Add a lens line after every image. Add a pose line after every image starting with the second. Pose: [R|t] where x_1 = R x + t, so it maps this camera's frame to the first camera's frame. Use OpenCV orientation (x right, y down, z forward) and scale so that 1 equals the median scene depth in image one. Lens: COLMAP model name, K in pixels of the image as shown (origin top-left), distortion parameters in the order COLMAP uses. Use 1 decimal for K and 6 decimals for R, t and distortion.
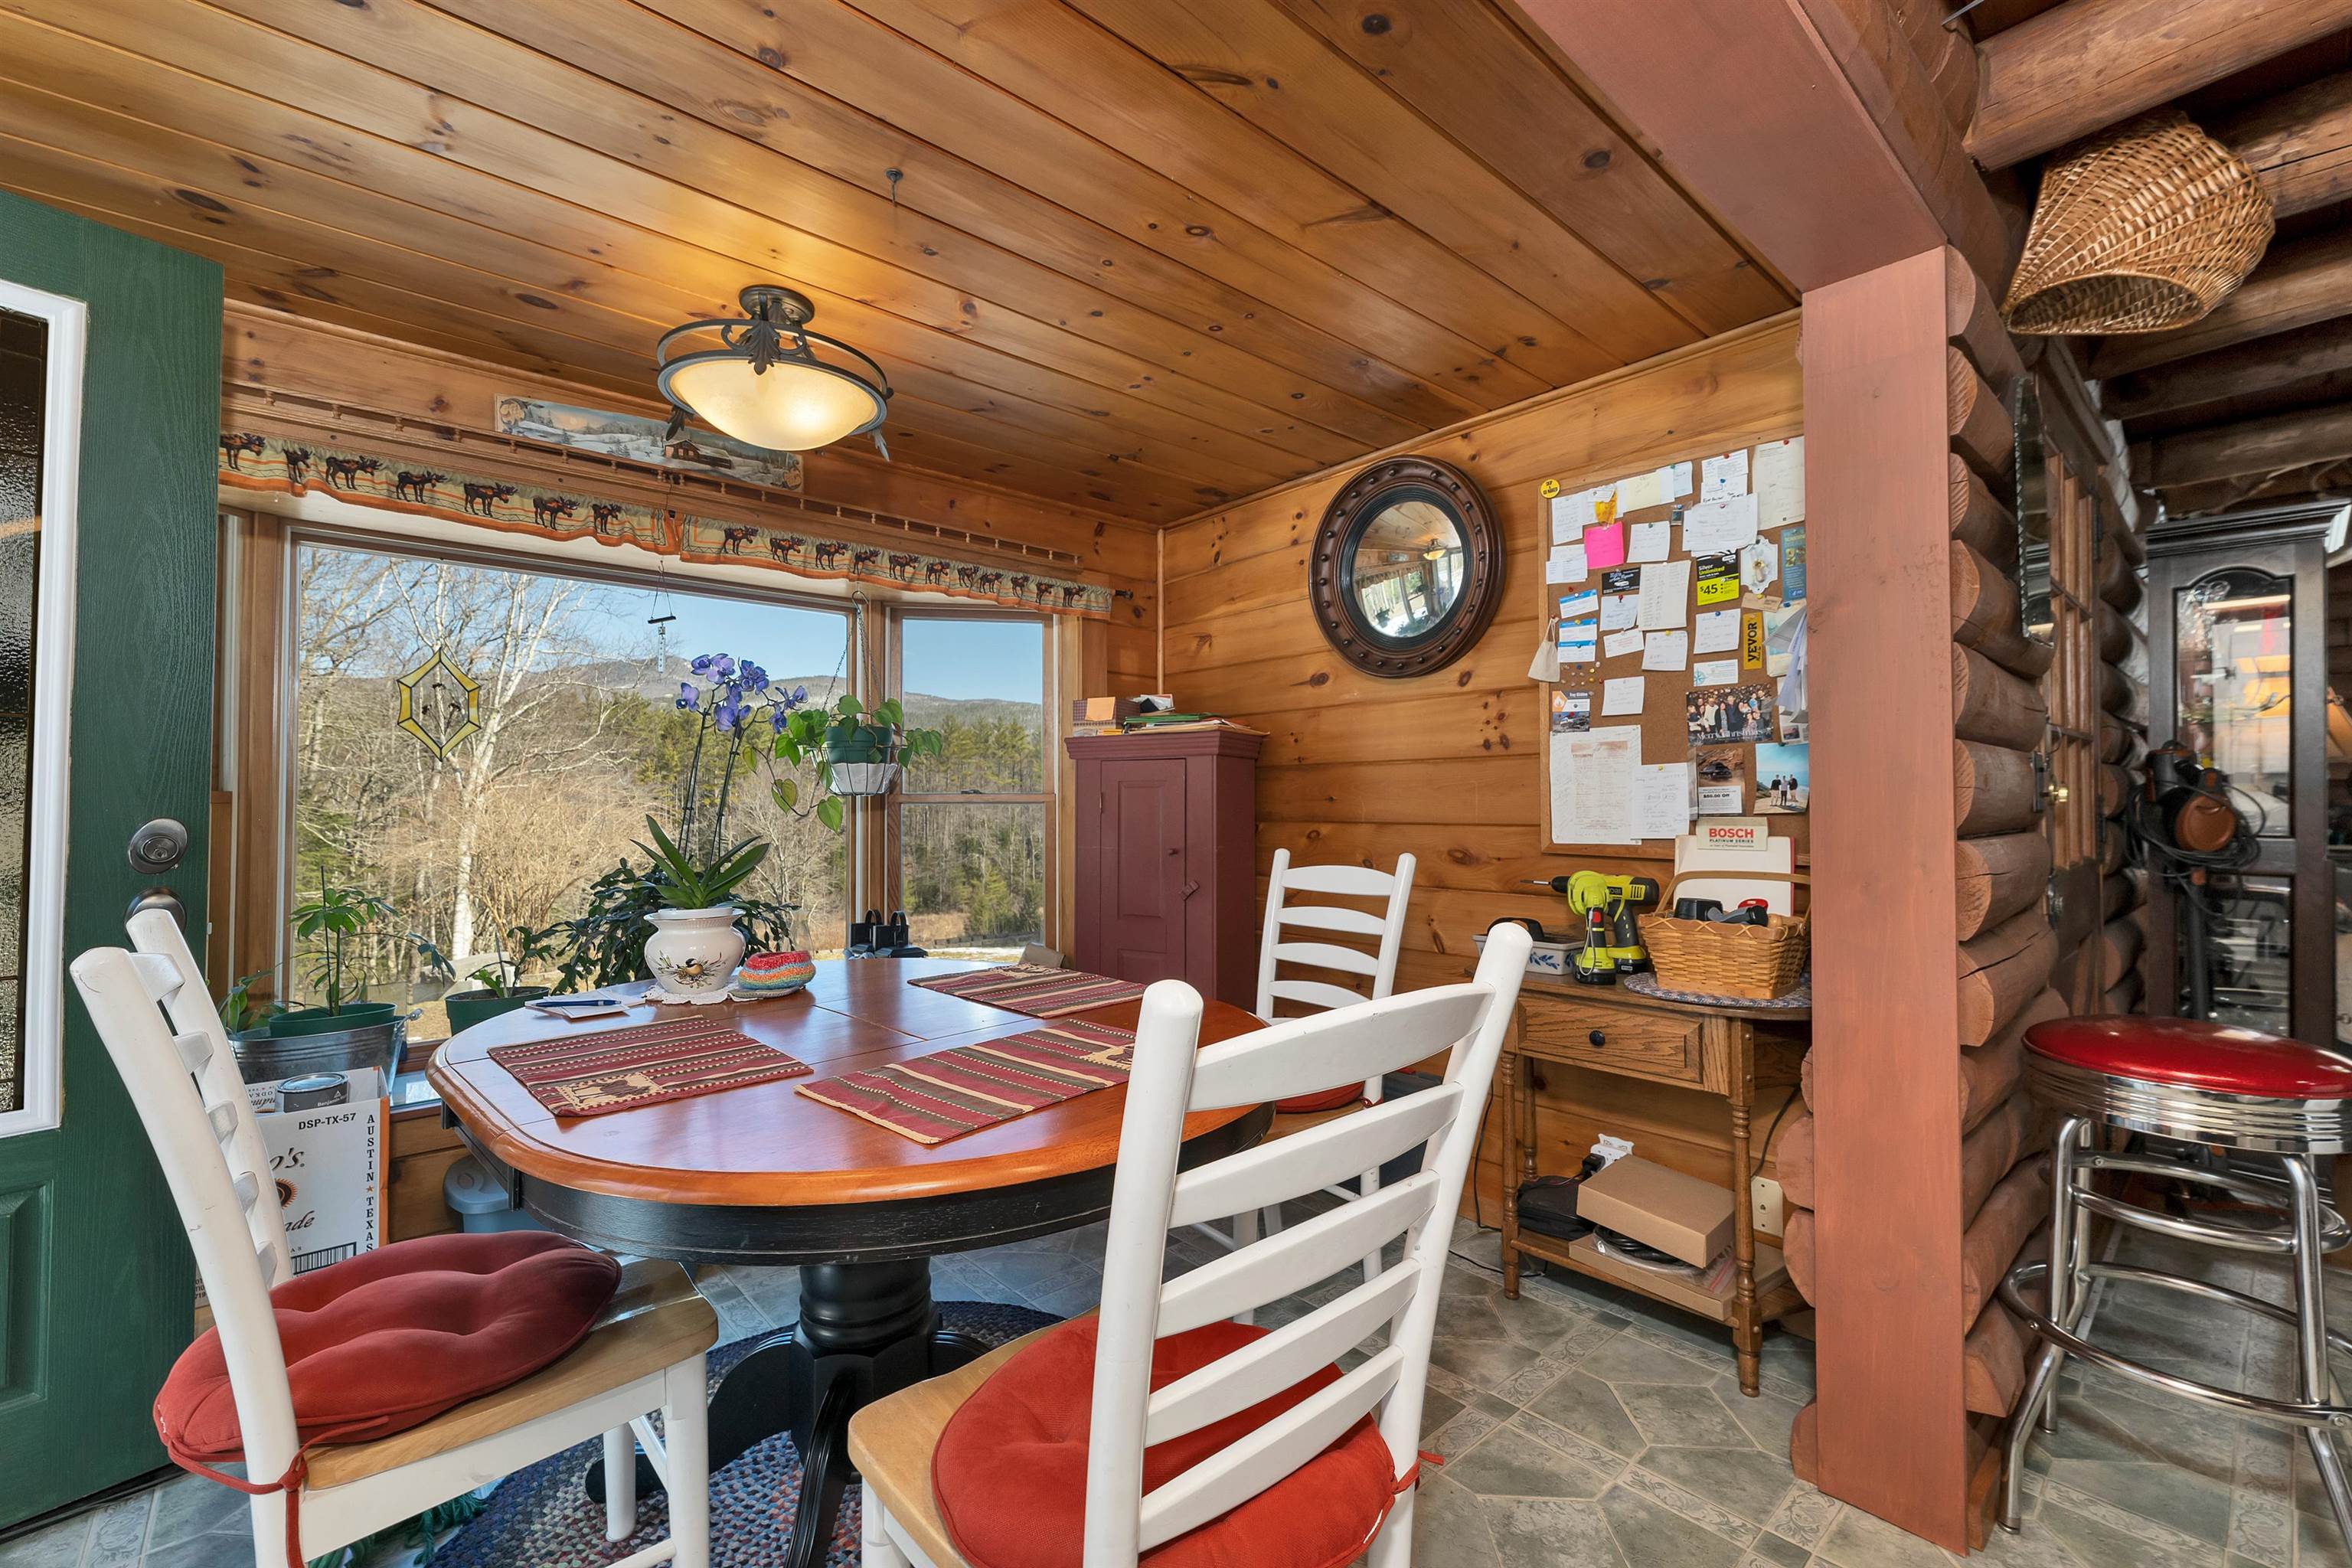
lens RADIAL K [[994.4, 0, 1180.5], [0, 994.4, 784.7], [0, 0, 1]] dist [0.005697, -0.001231]
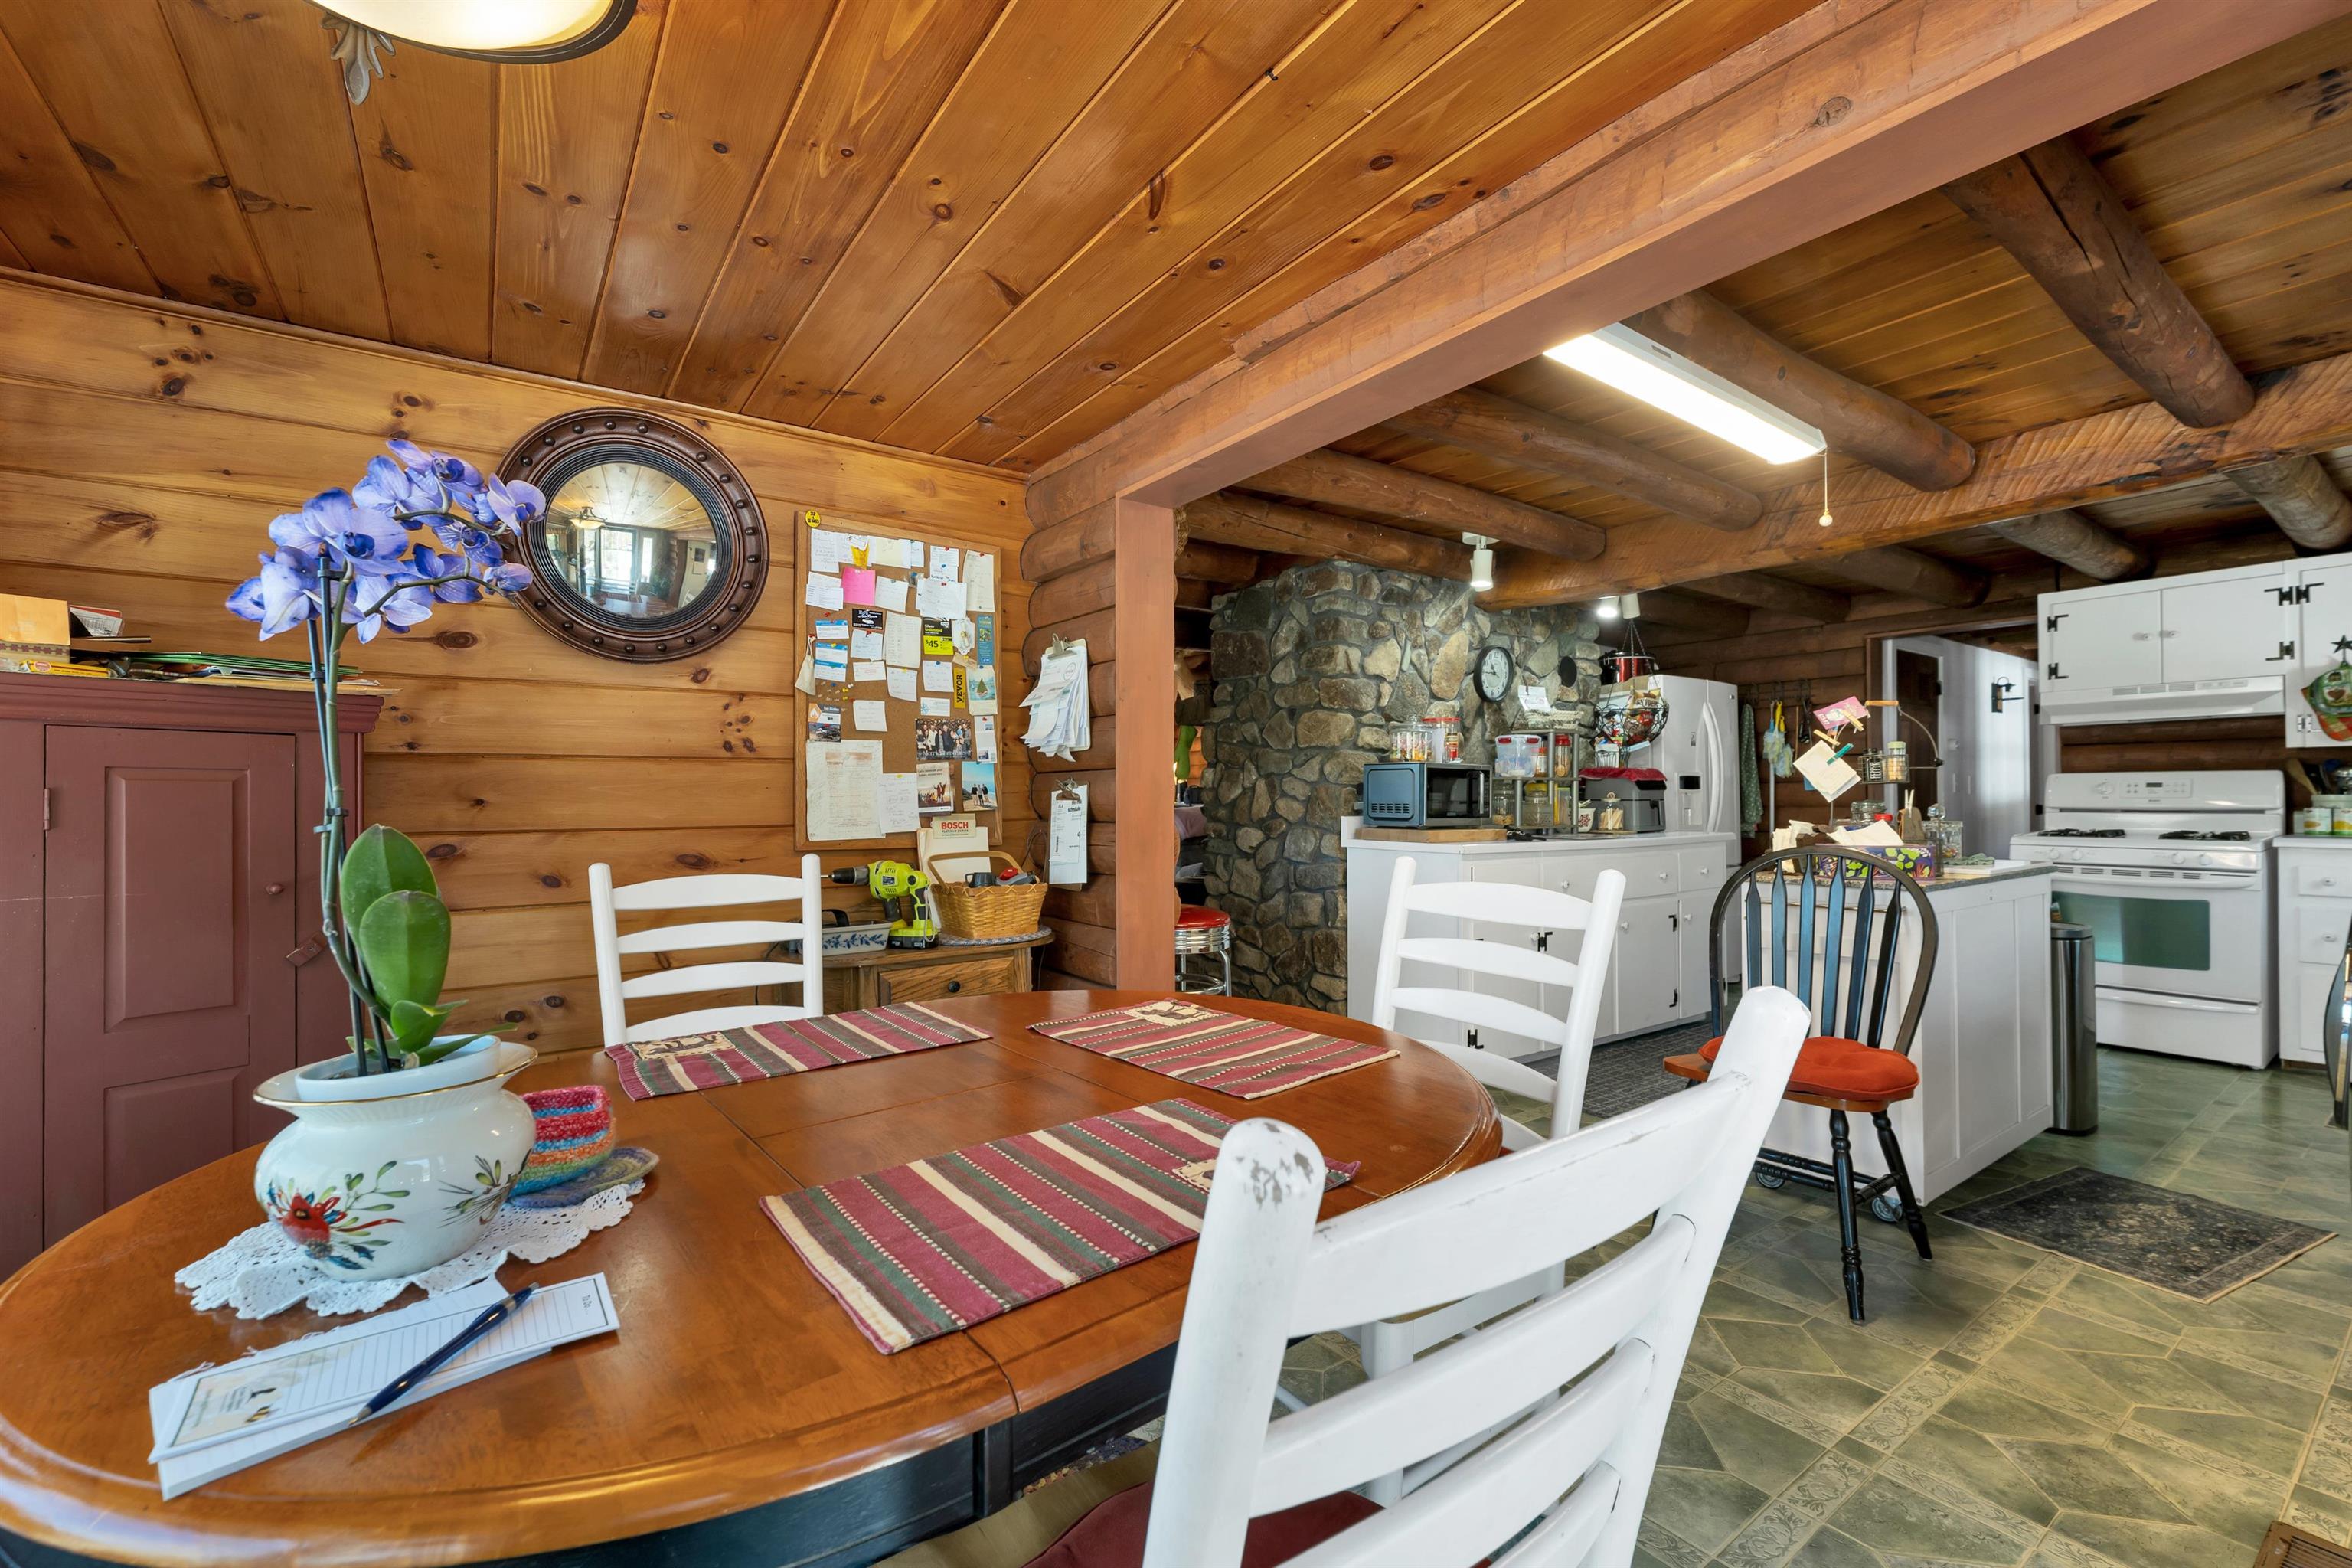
lens RADIAL K [[994.4, 0, 1163.1], [0, 994.4, 797.4], [0, 0, 1]] dist [0.005697, -0.001231]
pose [[0.087111, 0.007164, 0.996173, -0.732477], [-0.008434, 0.999944, -0.006454, 0.014963], [-0.996163, -0.007839, 0.087166, 0.550382]]
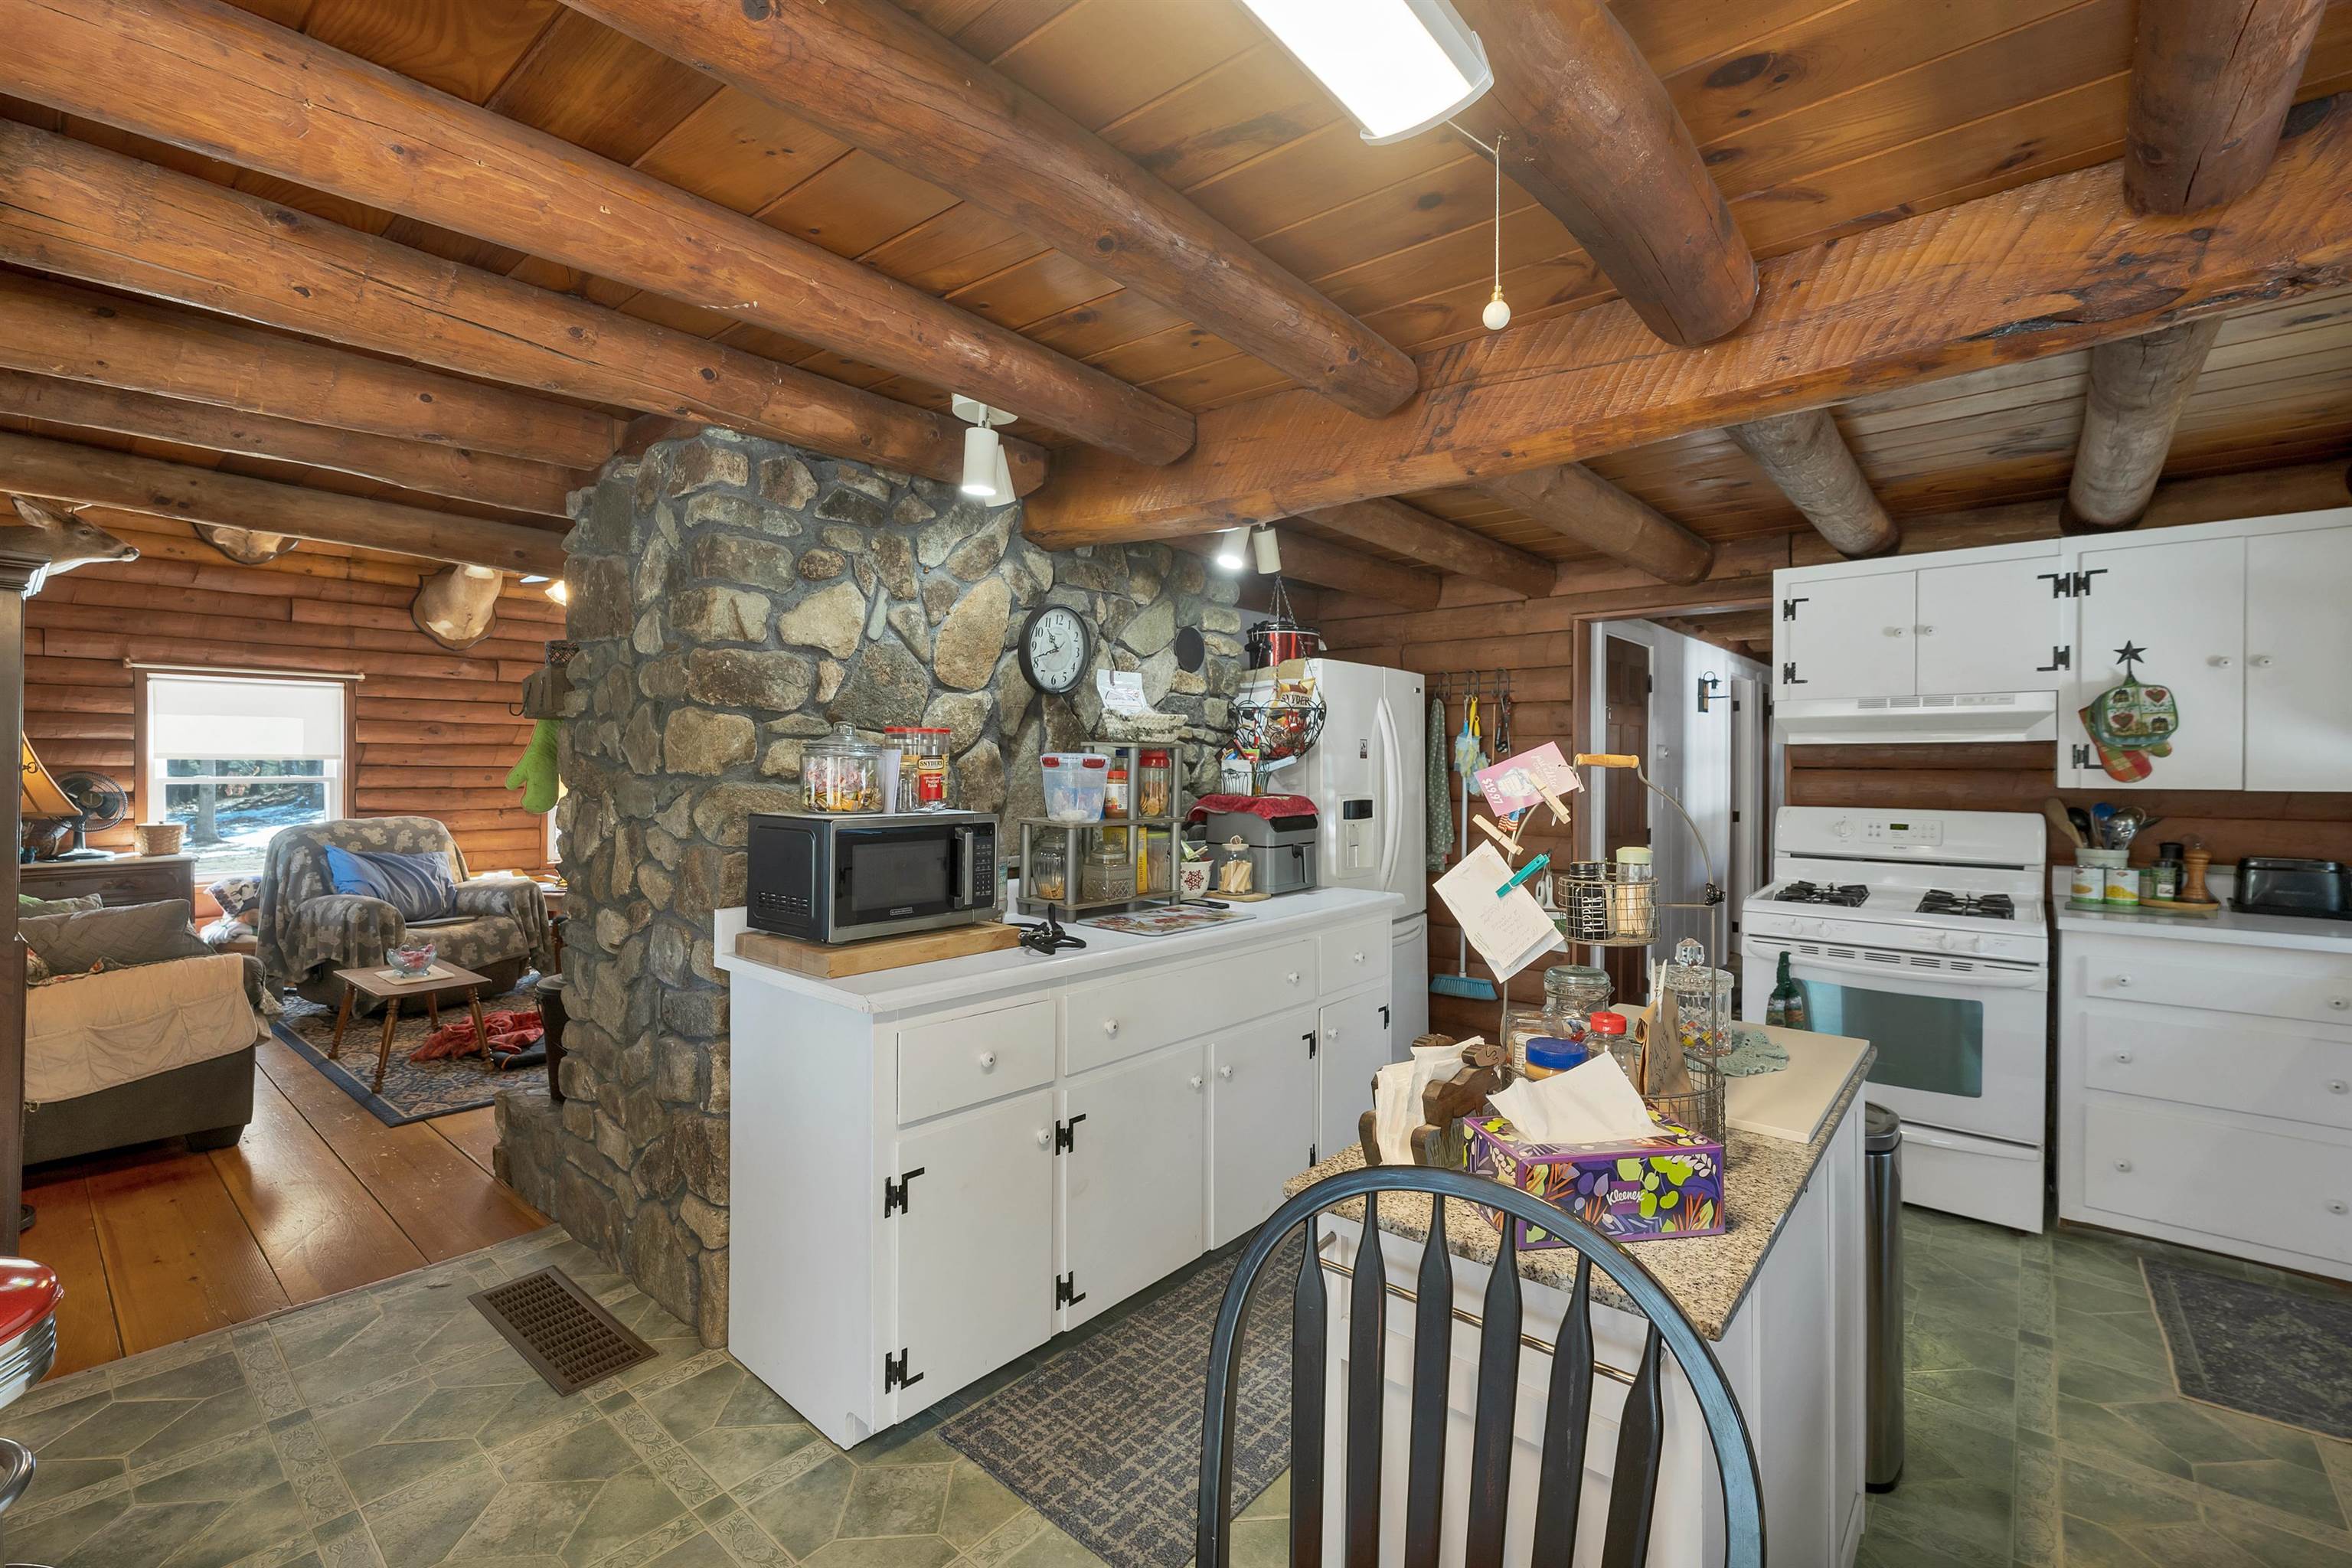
lens RADIAL K [[994.4, 0, 1198.1], [0, 994.4, 772.4], [0, 0, 1]] dist [0.005697, -0.001231]
pose [[-0.169373, -0.008265, 0.985517, -0.490328], [-0.014301, 0.999880, 0.005927, -0.022796], [-0.985448, -0.013090, -0.169471, 0.410895]]
